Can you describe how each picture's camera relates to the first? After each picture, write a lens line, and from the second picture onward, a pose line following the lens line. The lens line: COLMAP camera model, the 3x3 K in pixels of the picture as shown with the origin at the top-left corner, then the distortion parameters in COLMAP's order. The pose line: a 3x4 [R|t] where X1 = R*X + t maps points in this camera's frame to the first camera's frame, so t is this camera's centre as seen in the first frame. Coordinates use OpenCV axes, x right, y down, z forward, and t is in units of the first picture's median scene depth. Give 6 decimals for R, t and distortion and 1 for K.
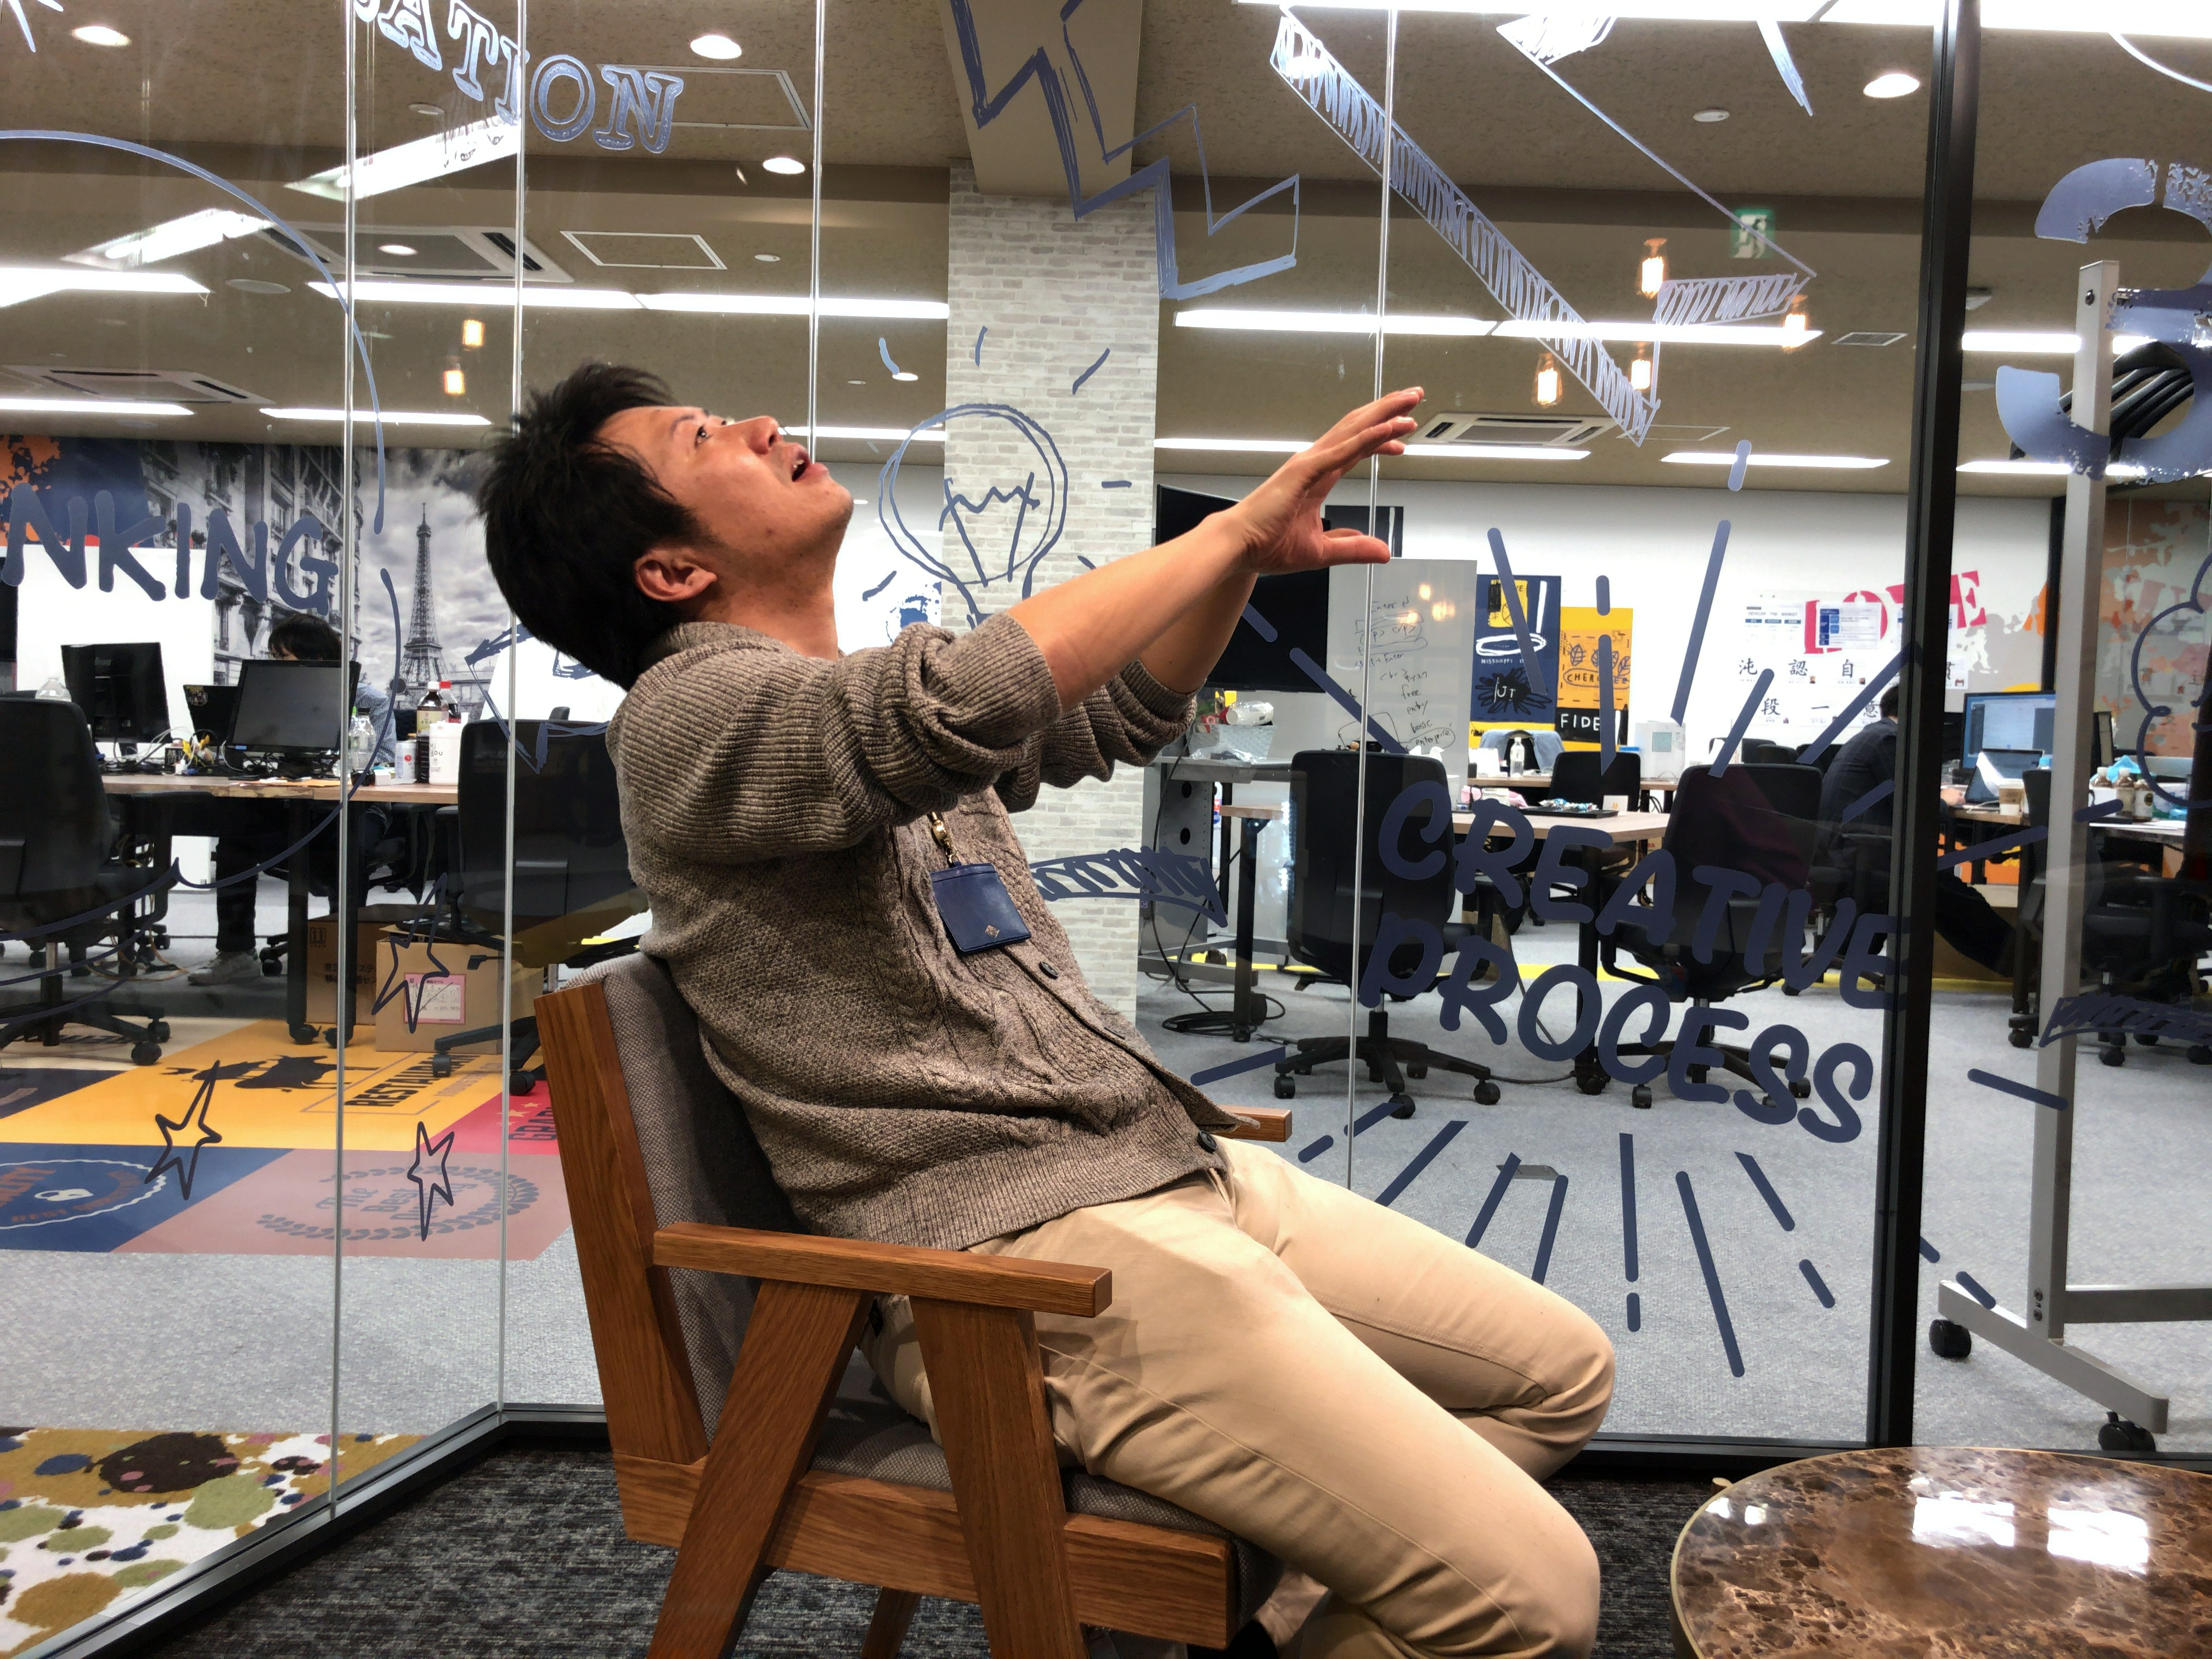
lens RADIAL K [[1819.6, 0, 1114.6], [0, 1819.6, 762.0], [0, 0, 1]] dist [0.041292, -0.038222]
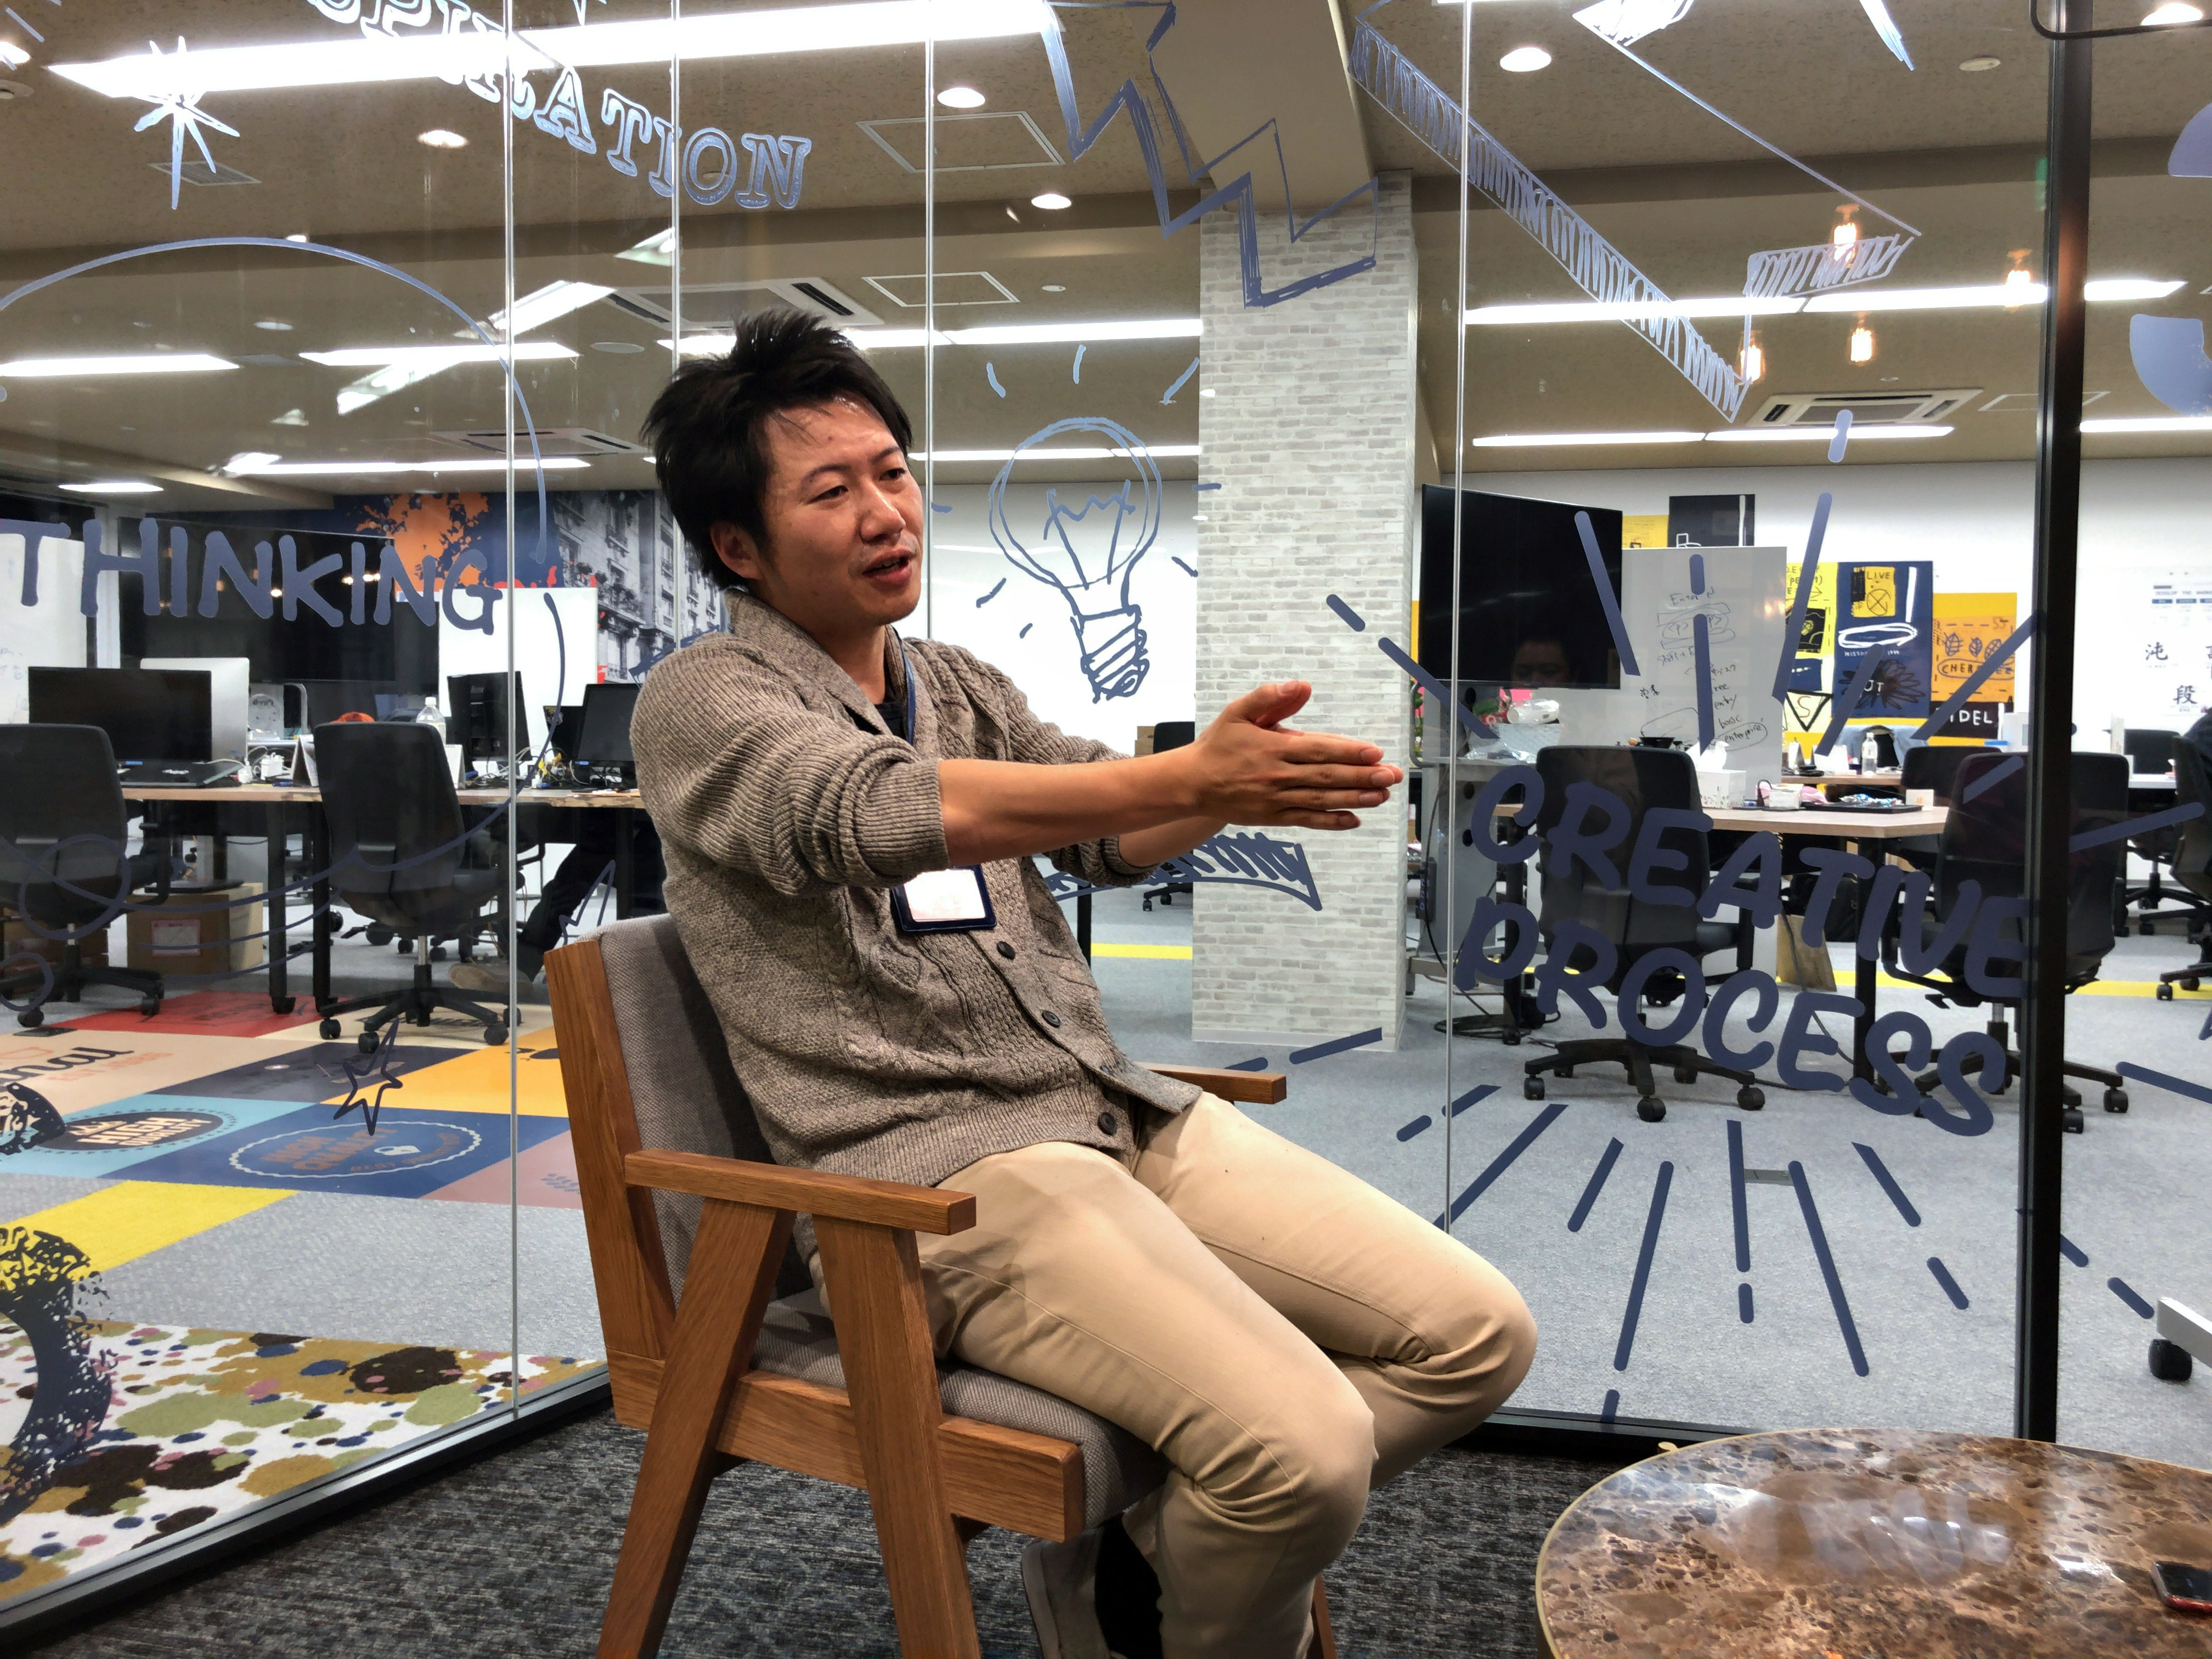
lens RADIAL K [[1829.1, 0, 1125.6], [0, 1829.1, 767.5], [0, 0, 1]] dist [0.017798, 0.007204]
pose [[0.976410, -0.016514, -0.215294, 0.170002], [0.015601, 0.999861, -0.005941, 0.013309], [0.215362, 0.002442, 0.976531, -0.033808]]
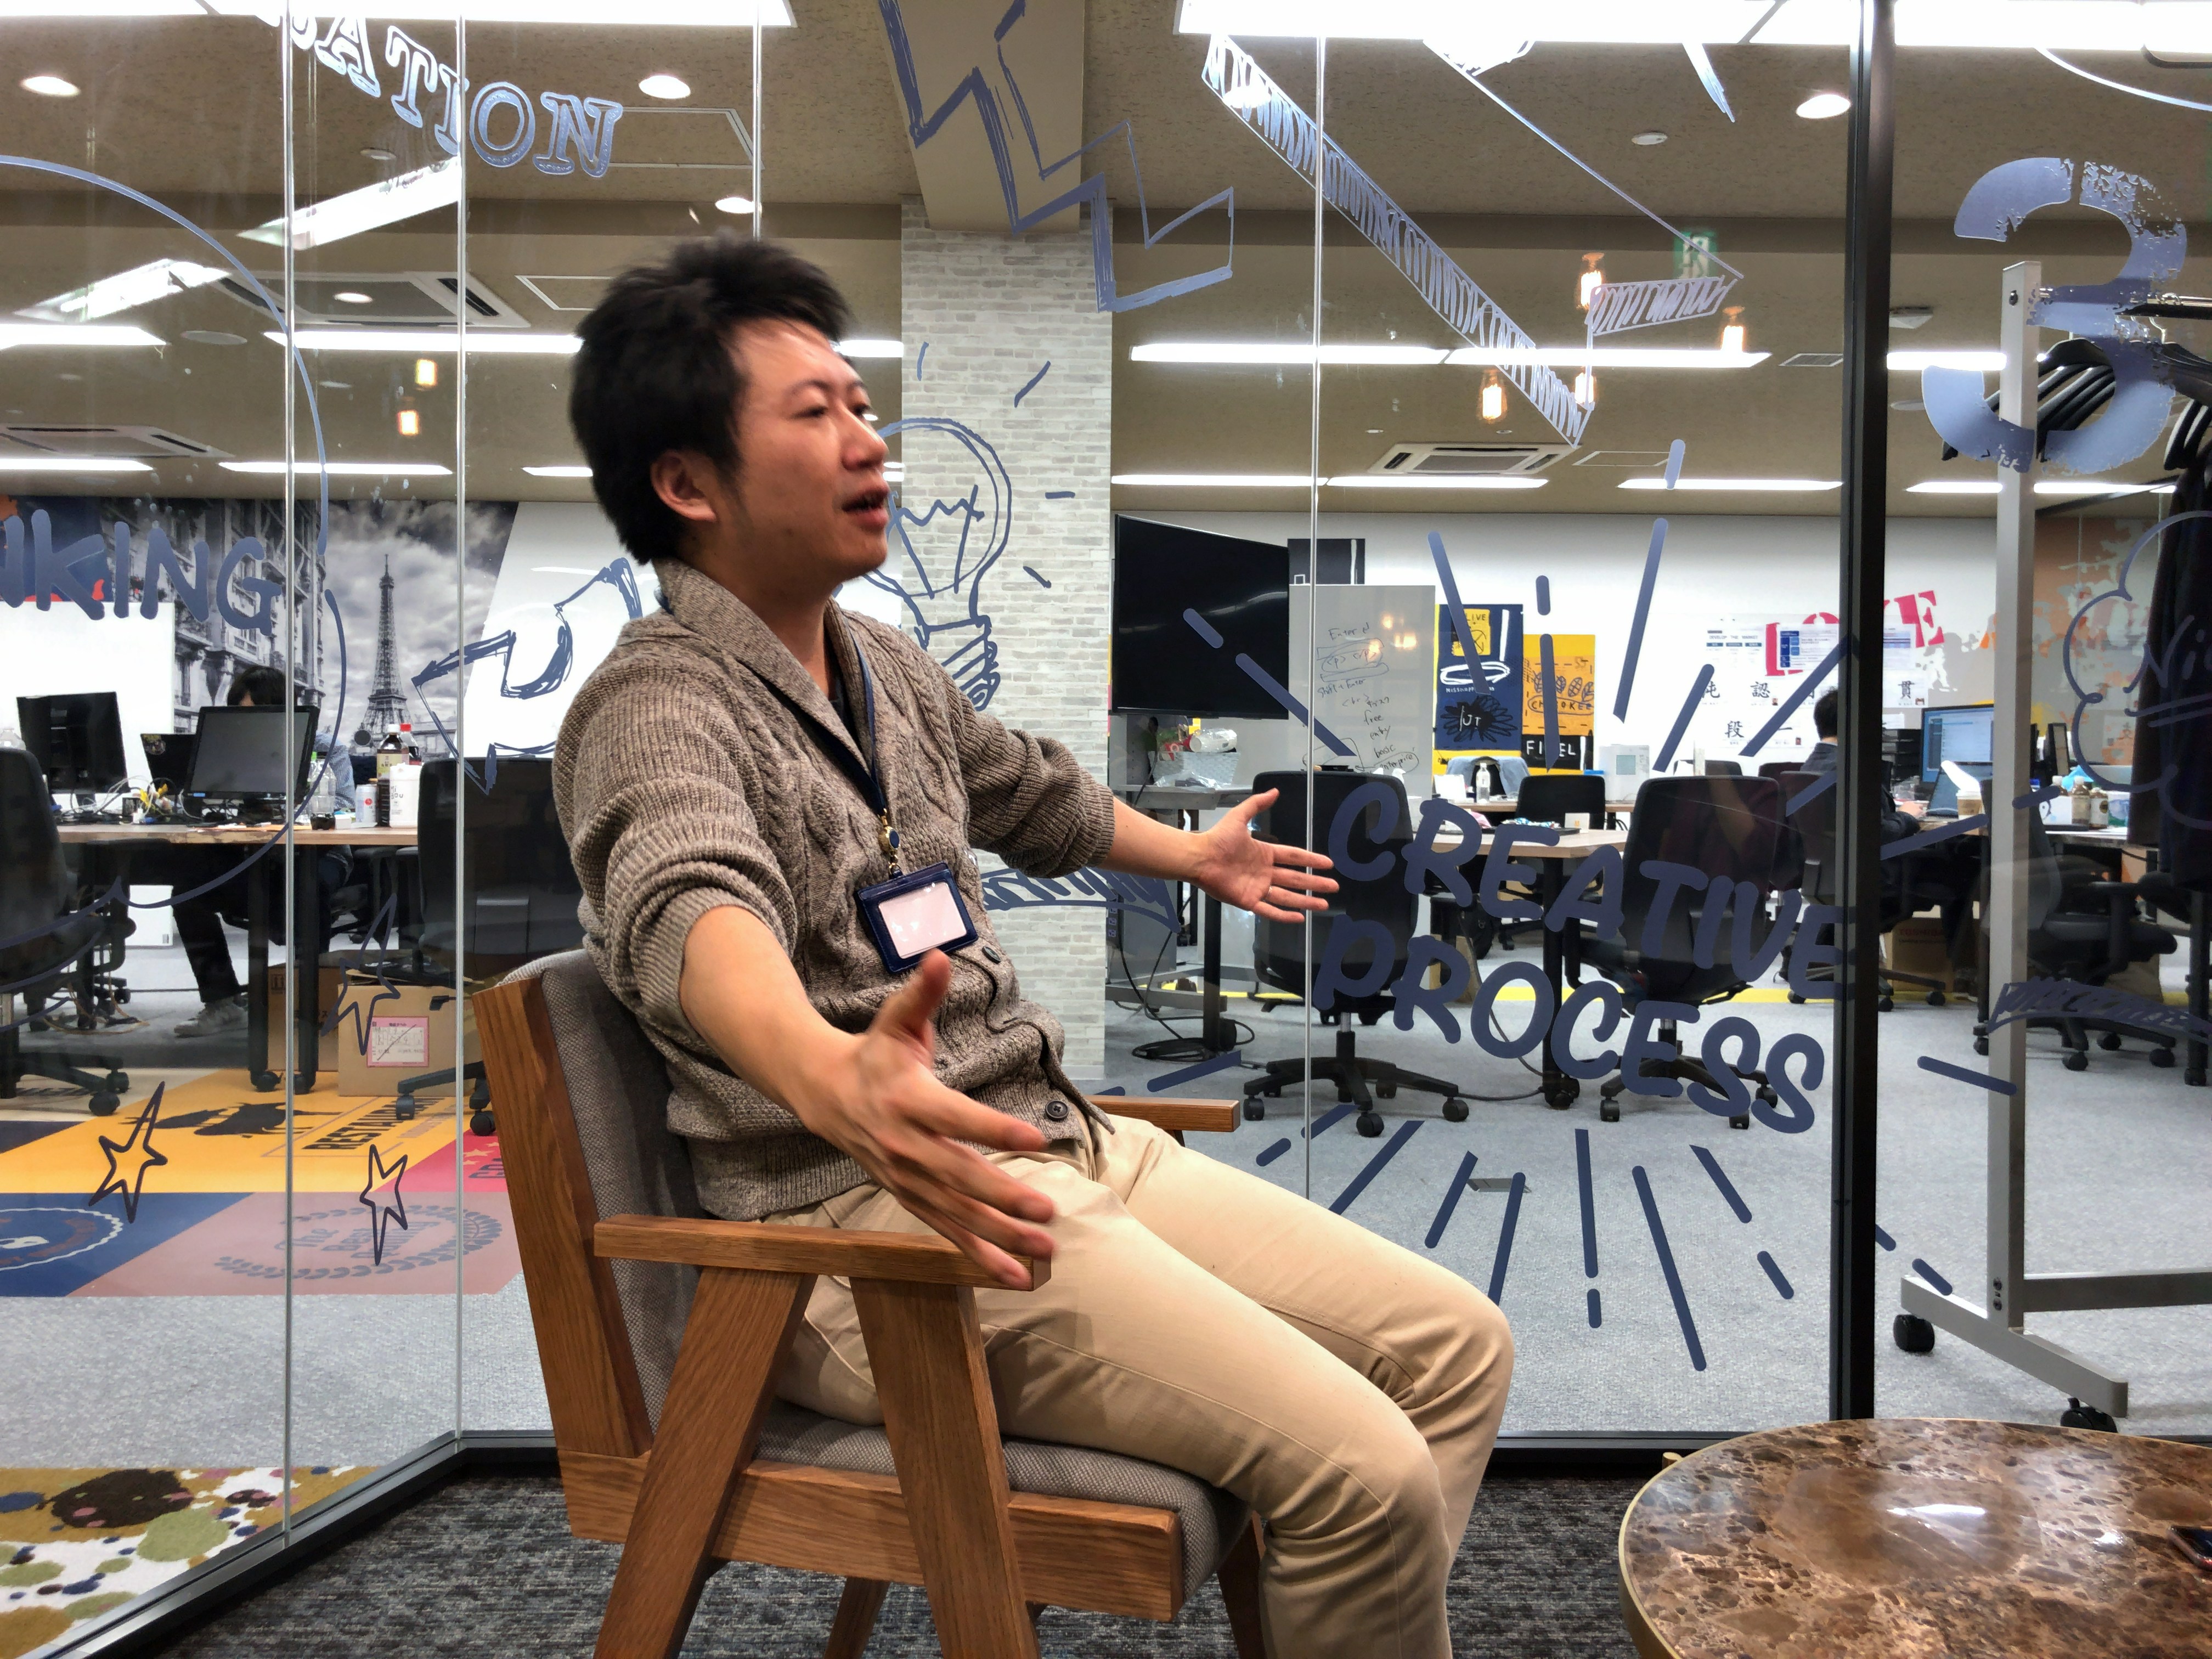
lens RADIAL K [[1819.6, 0, 1114.6], [0, 1819.6, 762.0], [0, 0, 1]] dist [0.041292, -0.038222]
pose [[0.999656, -0.022136, 0.014082, 0.013095], [0.022476, 0.999448, -0.024462, 0.019705], [-0.013533, 0.024770, 0.999602, -0.004998]]
